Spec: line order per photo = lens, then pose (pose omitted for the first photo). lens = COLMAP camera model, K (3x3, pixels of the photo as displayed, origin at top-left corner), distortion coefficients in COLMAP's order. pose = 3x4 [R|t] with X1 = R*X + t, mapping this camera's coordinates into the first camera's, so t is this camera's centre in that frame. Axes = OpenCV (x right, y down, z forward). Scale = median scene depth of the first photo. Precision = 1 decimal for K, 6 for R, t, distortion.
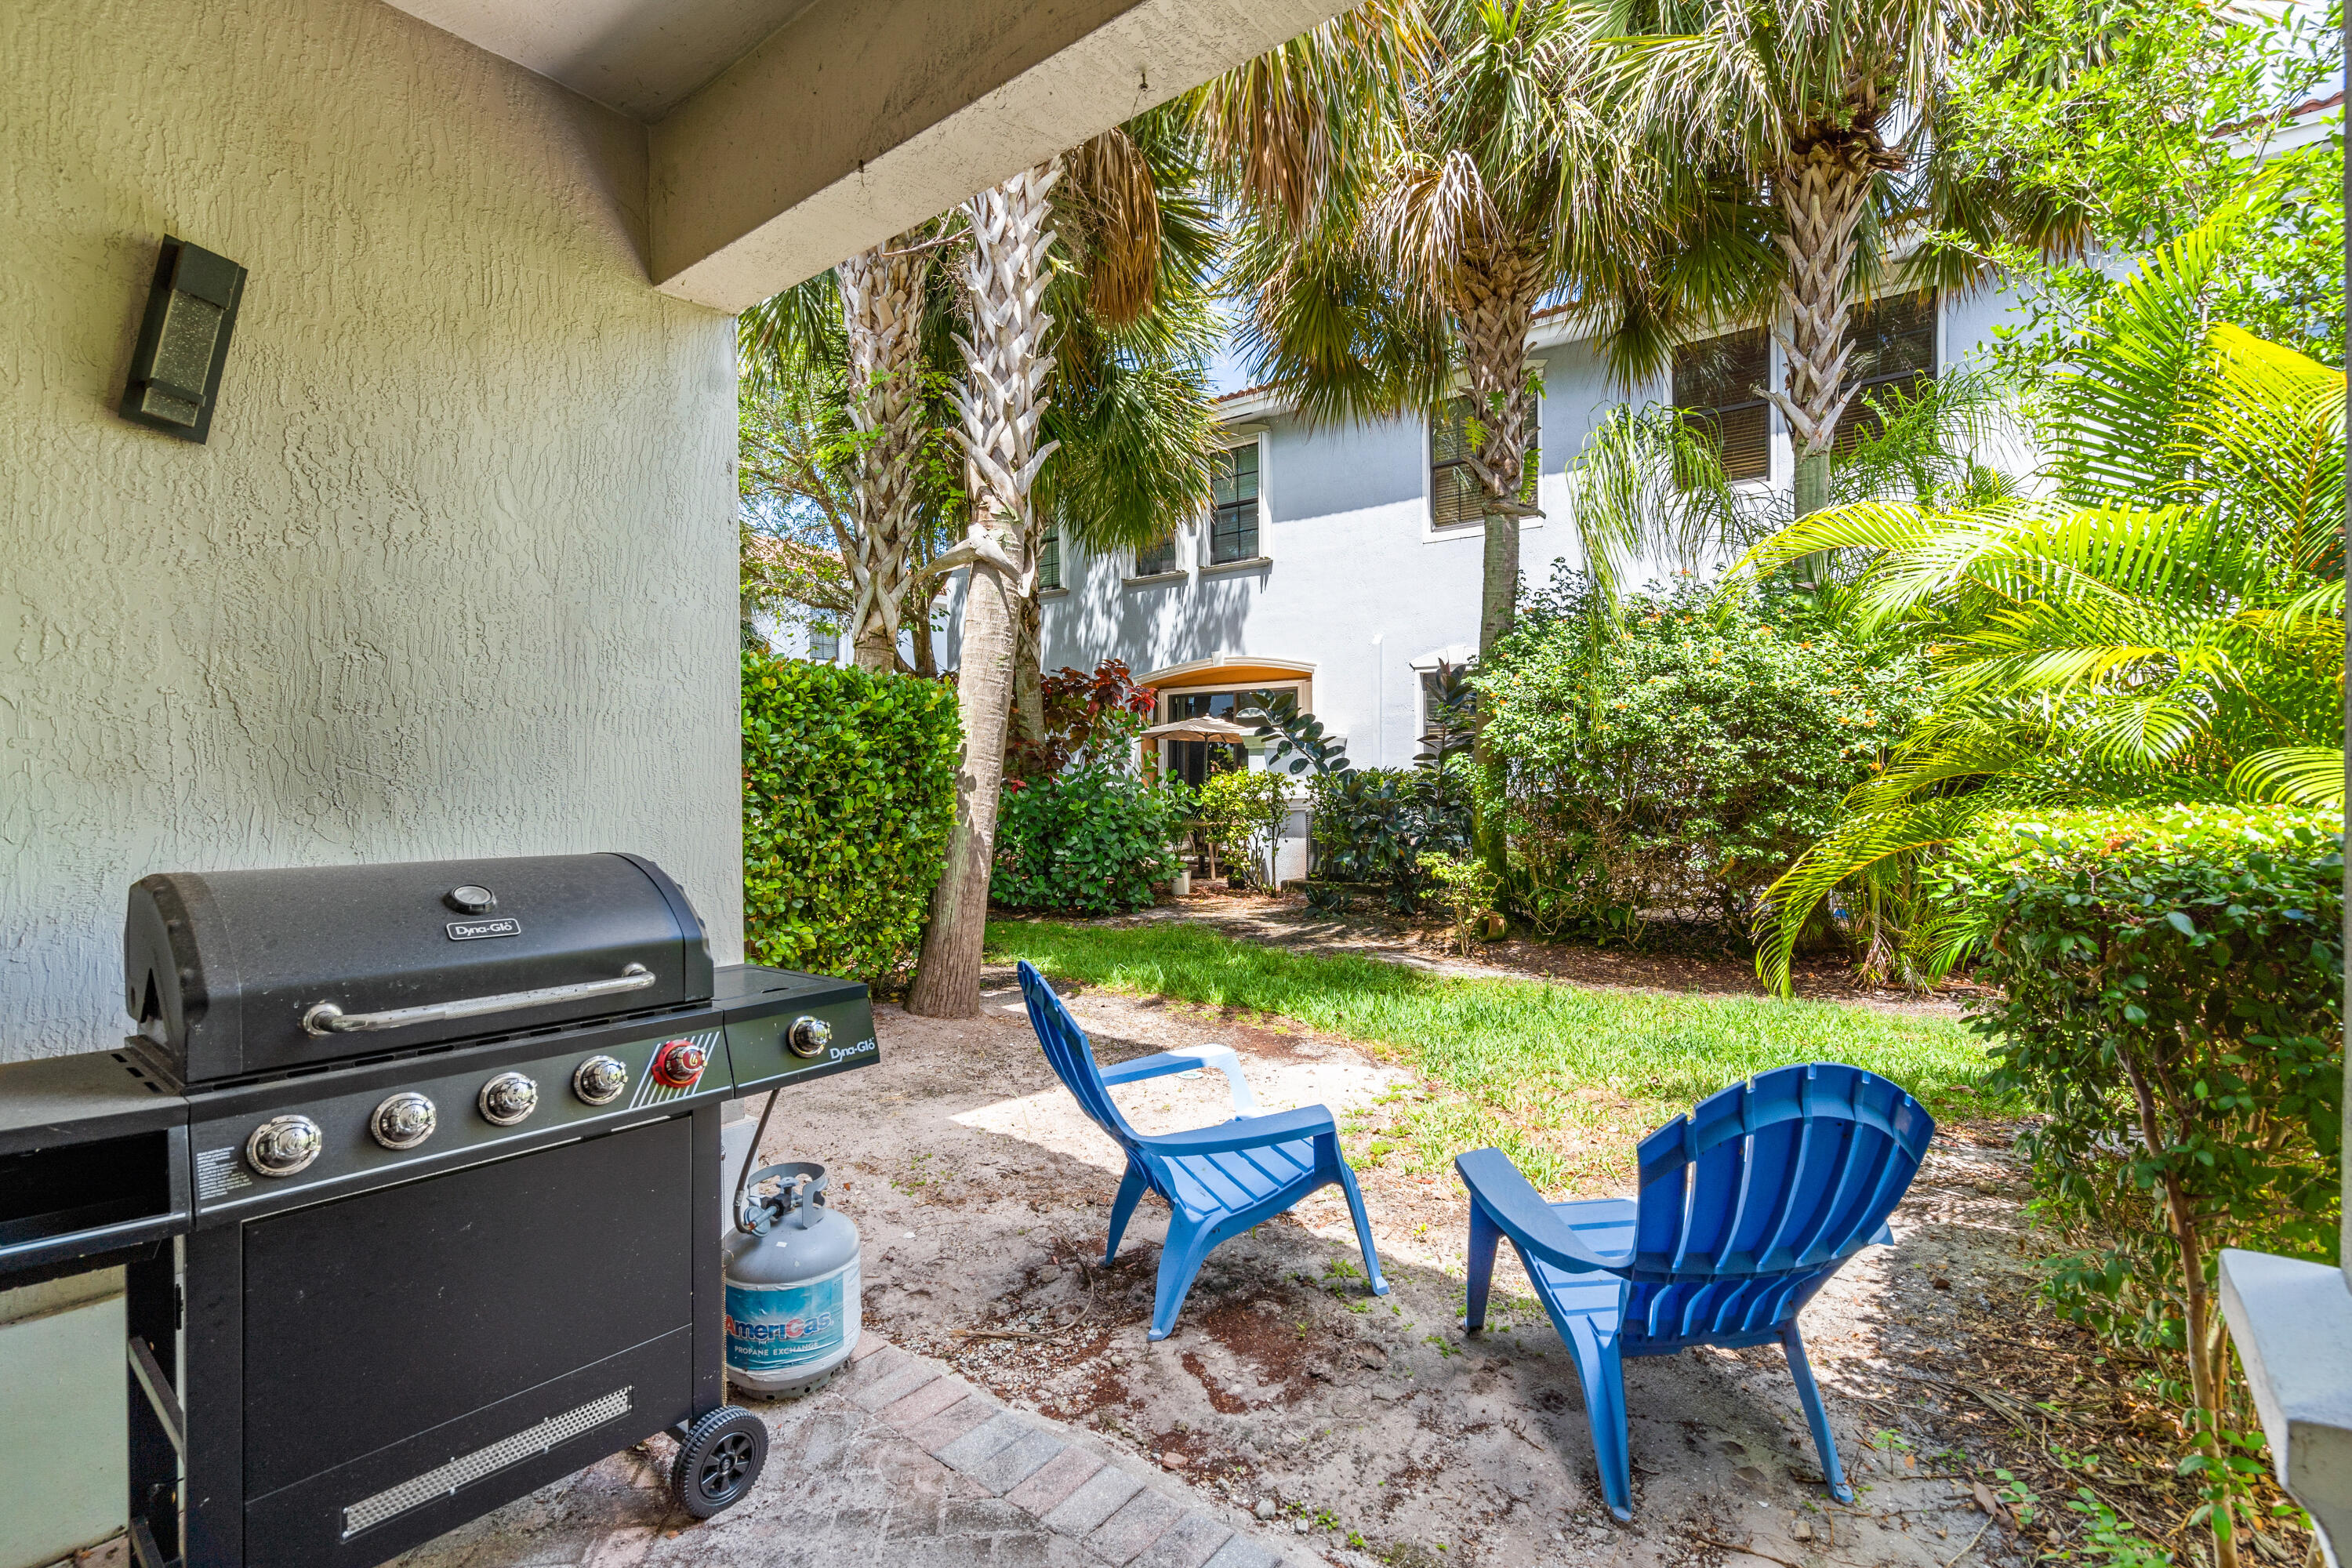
lens RADIAL K [[1062.9, 0, 1161.9], [0, 1062.9, 779.5], [0, 0, 1]] dist [0.000857, 0.000473]
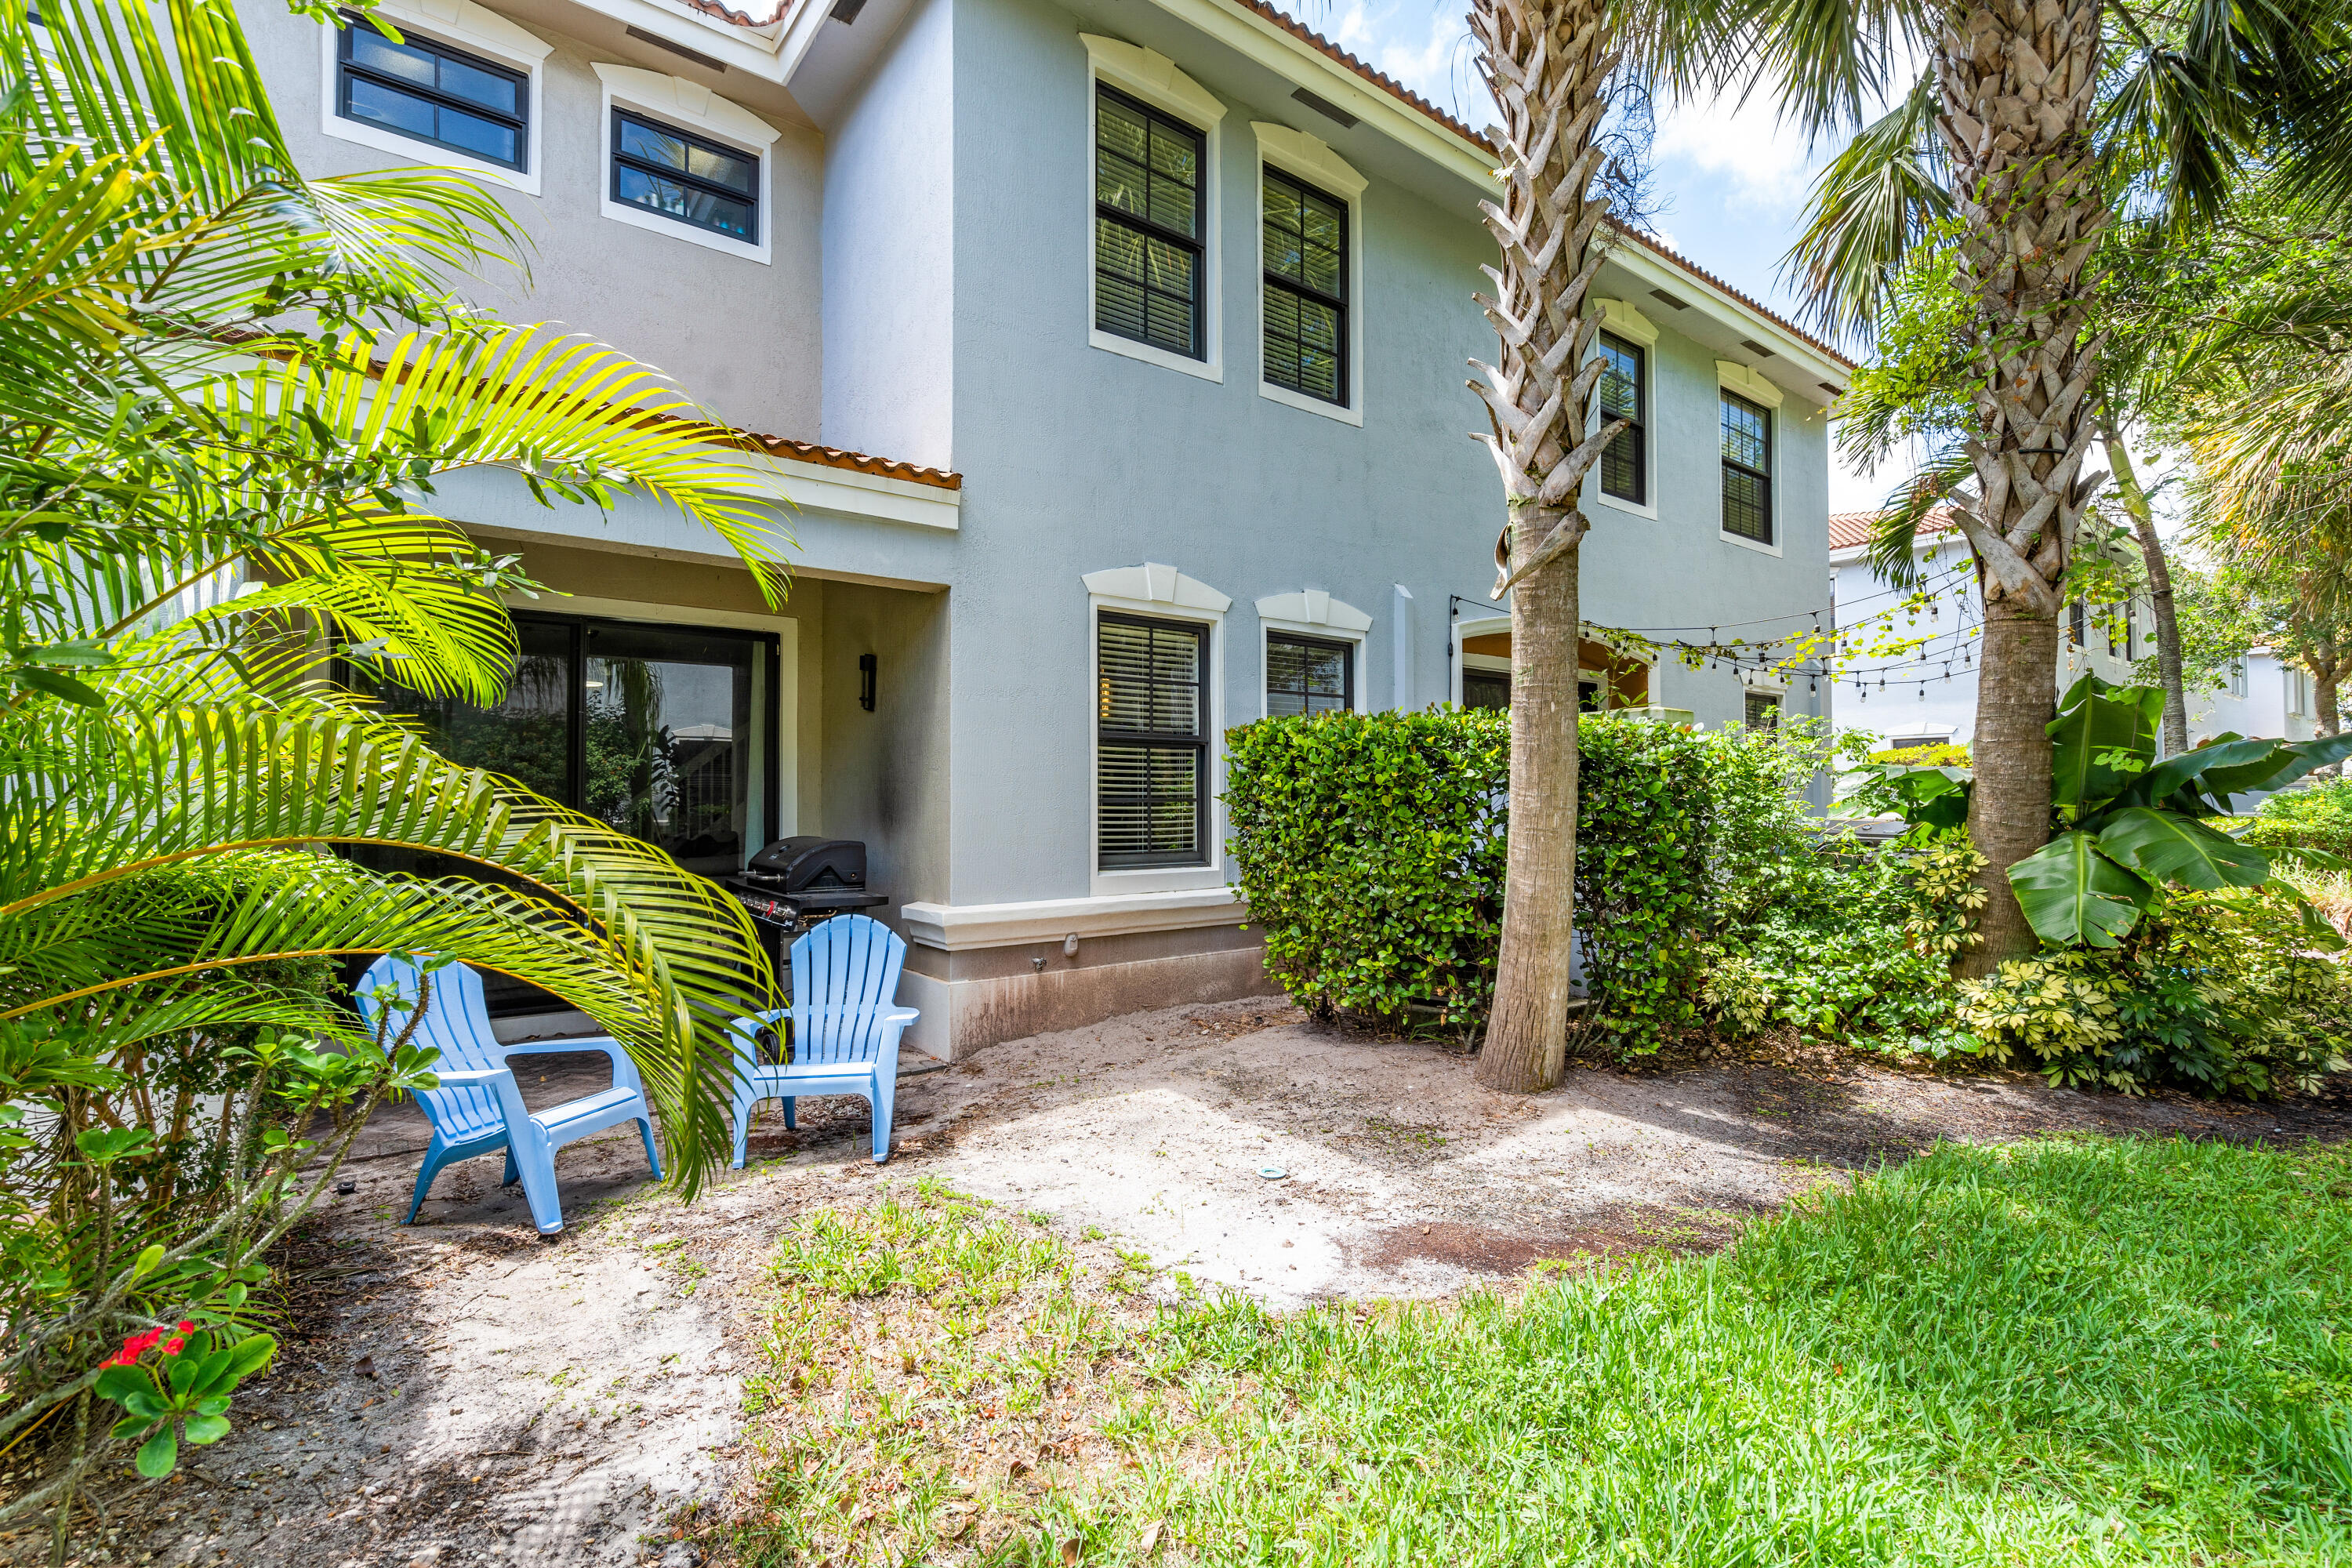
lens RADIAL K [[1062.9, 0, 1161.9], [0, 1062.9, 779.5], [0, 0, 1]] dist [0.000857, 0.000473]
pose [[-0.244691, -0.017264, -0.969447, 0.895578], [-0.003795, 0.999851, -0.016848, -0.018157], [0.969594, -0.000444, -0.244720, 1.159419]]
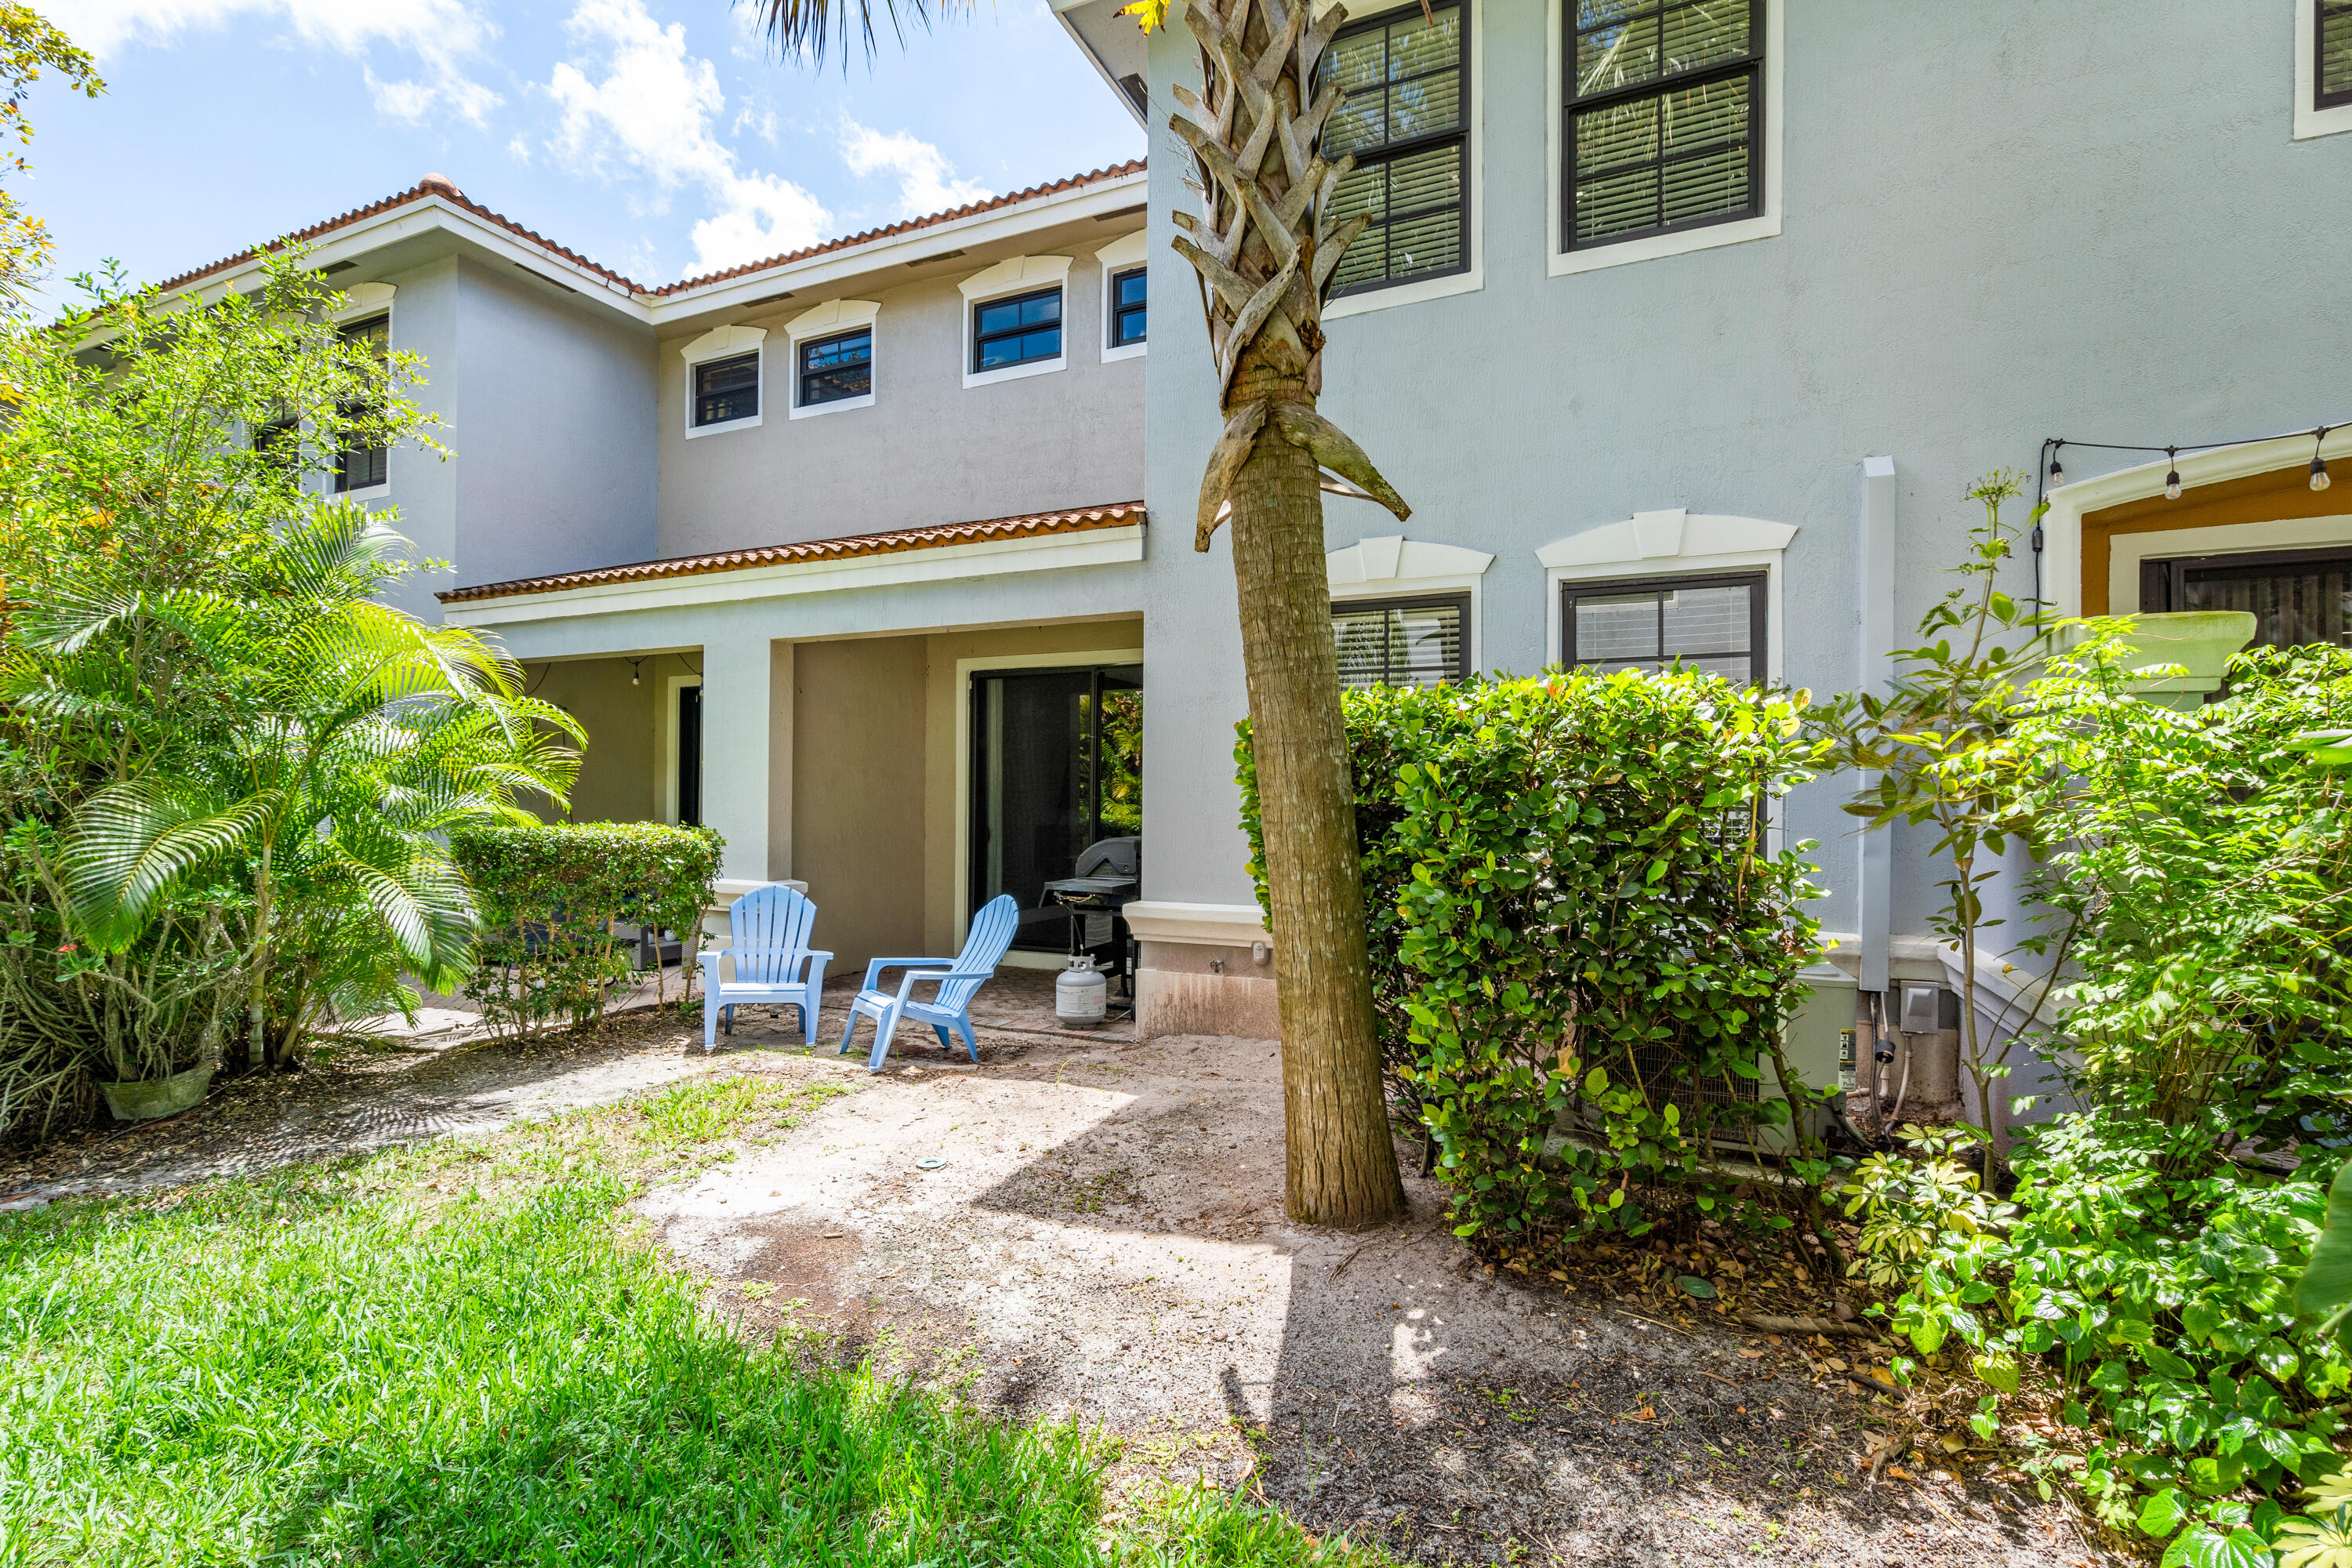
lens RADIAL K [[1042.6, 0, 1175.8], [0, 1042.6, 812.4], [0, 0, 1]] dist [0.001228, -0.011515]
pose [[-0.963609, -0.013442, -0.266976, 0.064045], [-0.016388, 0.999827, 0.008809, -0.015059], [0.266811, 0.012864, -0.963663, 1.924528]]
